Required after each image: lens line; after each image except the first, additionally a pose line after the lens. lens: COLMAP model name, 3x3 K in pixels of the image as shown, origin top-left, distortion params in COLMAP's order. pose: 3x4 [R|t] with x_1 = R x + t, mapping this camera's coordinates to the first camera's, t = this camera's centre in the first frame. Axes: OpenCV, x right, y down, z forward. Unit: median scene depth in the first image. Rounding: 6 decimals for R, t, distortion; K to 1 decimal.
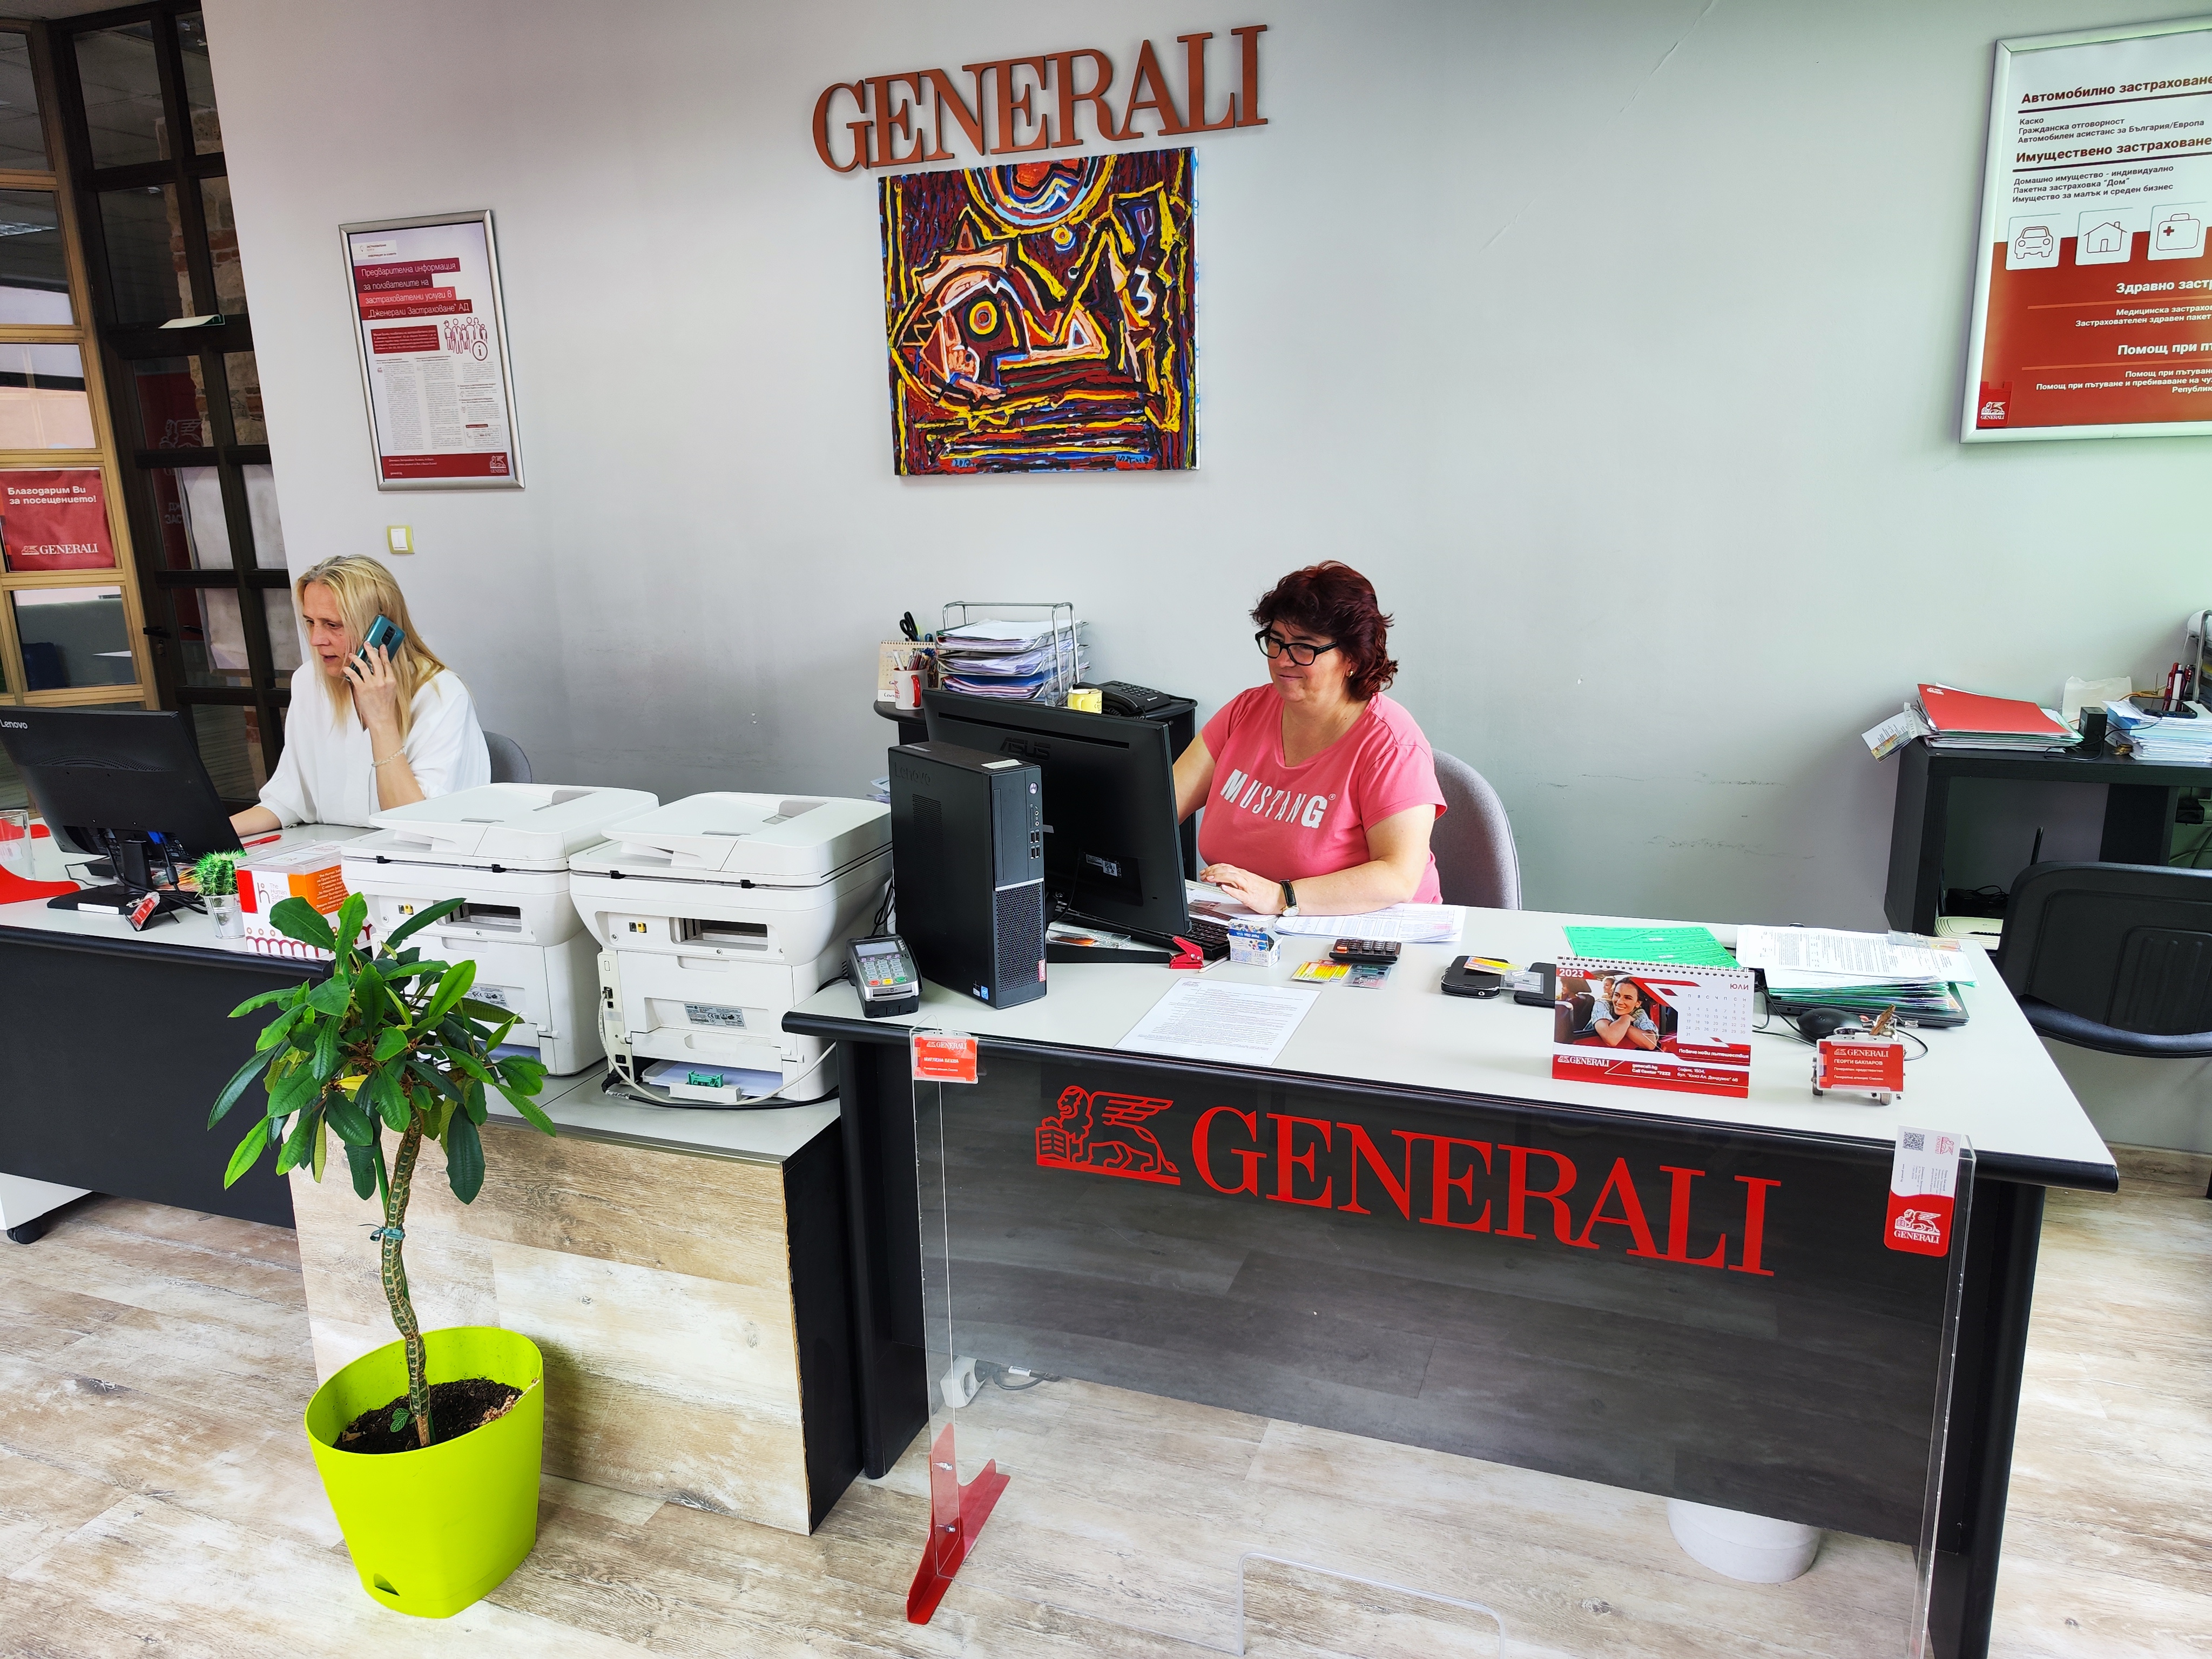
lens RADIAL K [[1534.6, 0, 1101.1], [0, 1534.6, 817.9], [0, 0, 1]] dist [0.002263, 0.002339]
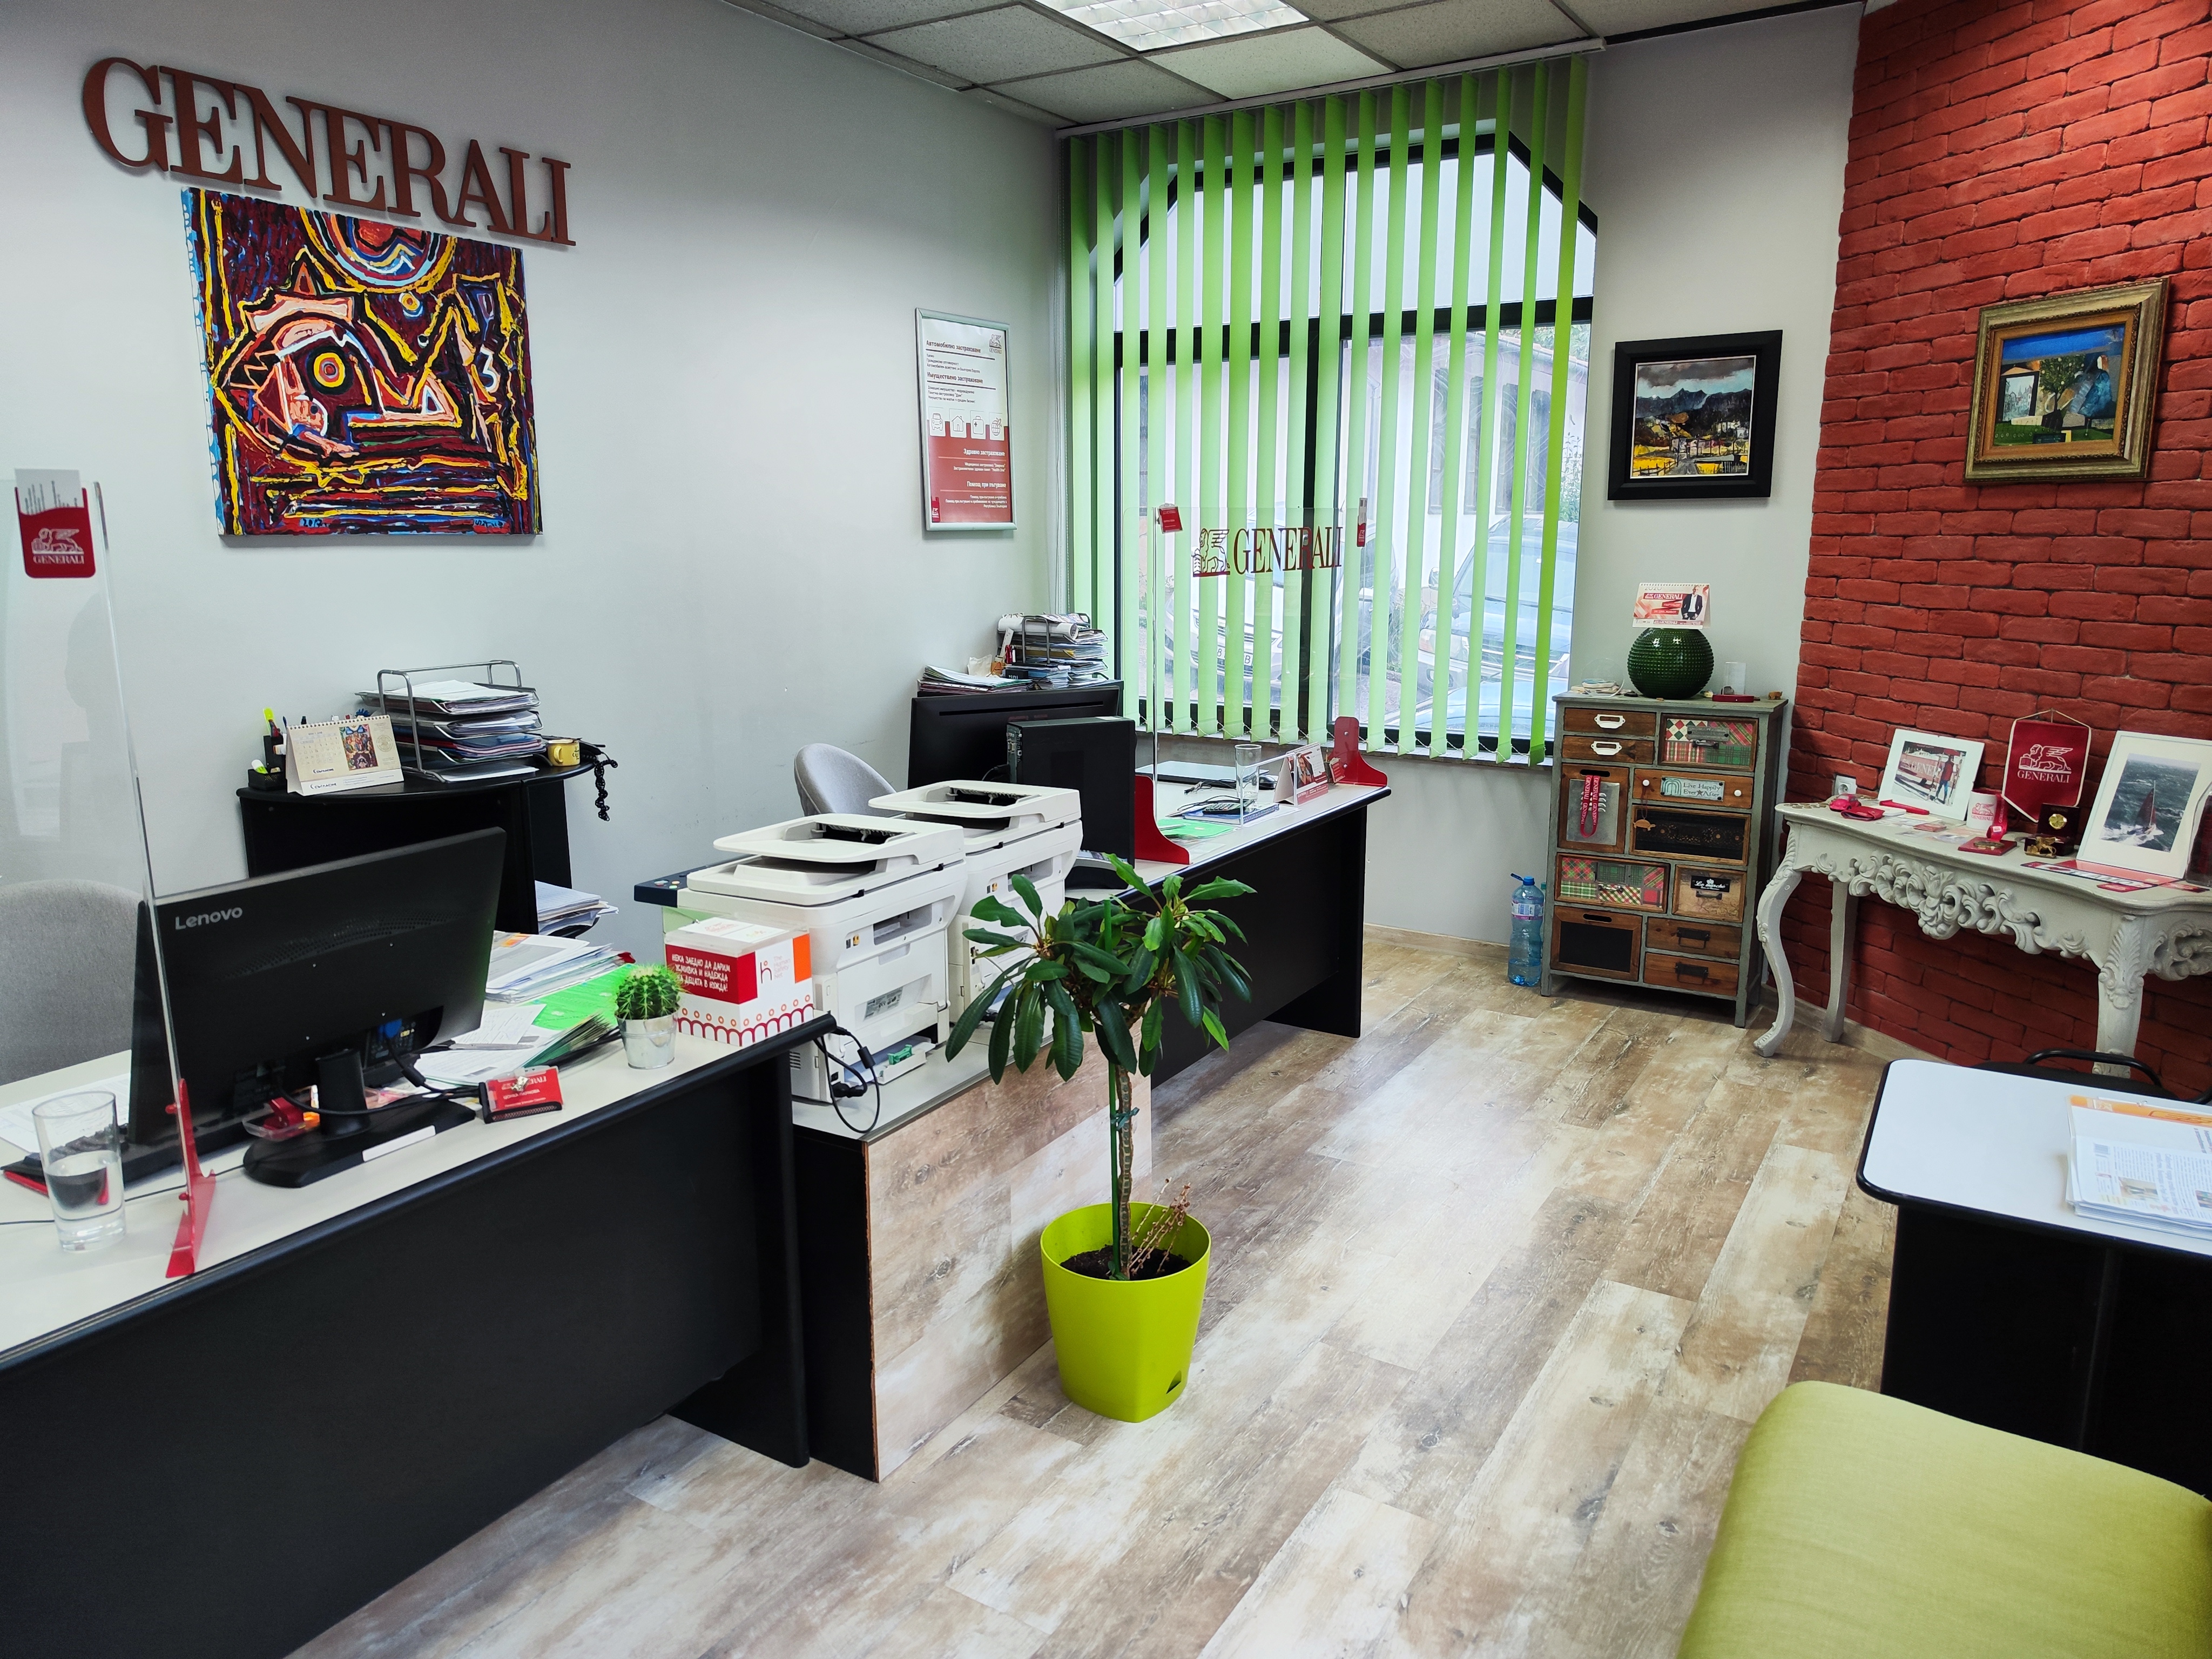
lens RADIAL K [[1482.5, 0, 1106.0], [0, 1482.5, 829.5], [0, 0, 1]] dist [0.001471, -0.001554]
pose [[0.190078, -0.172919, 0.966421, -0.927178], [0.210880, 0.968582, 0.131829, -0.074709], [-0.958854, 0.178741, 0.220571, 0.403566]]
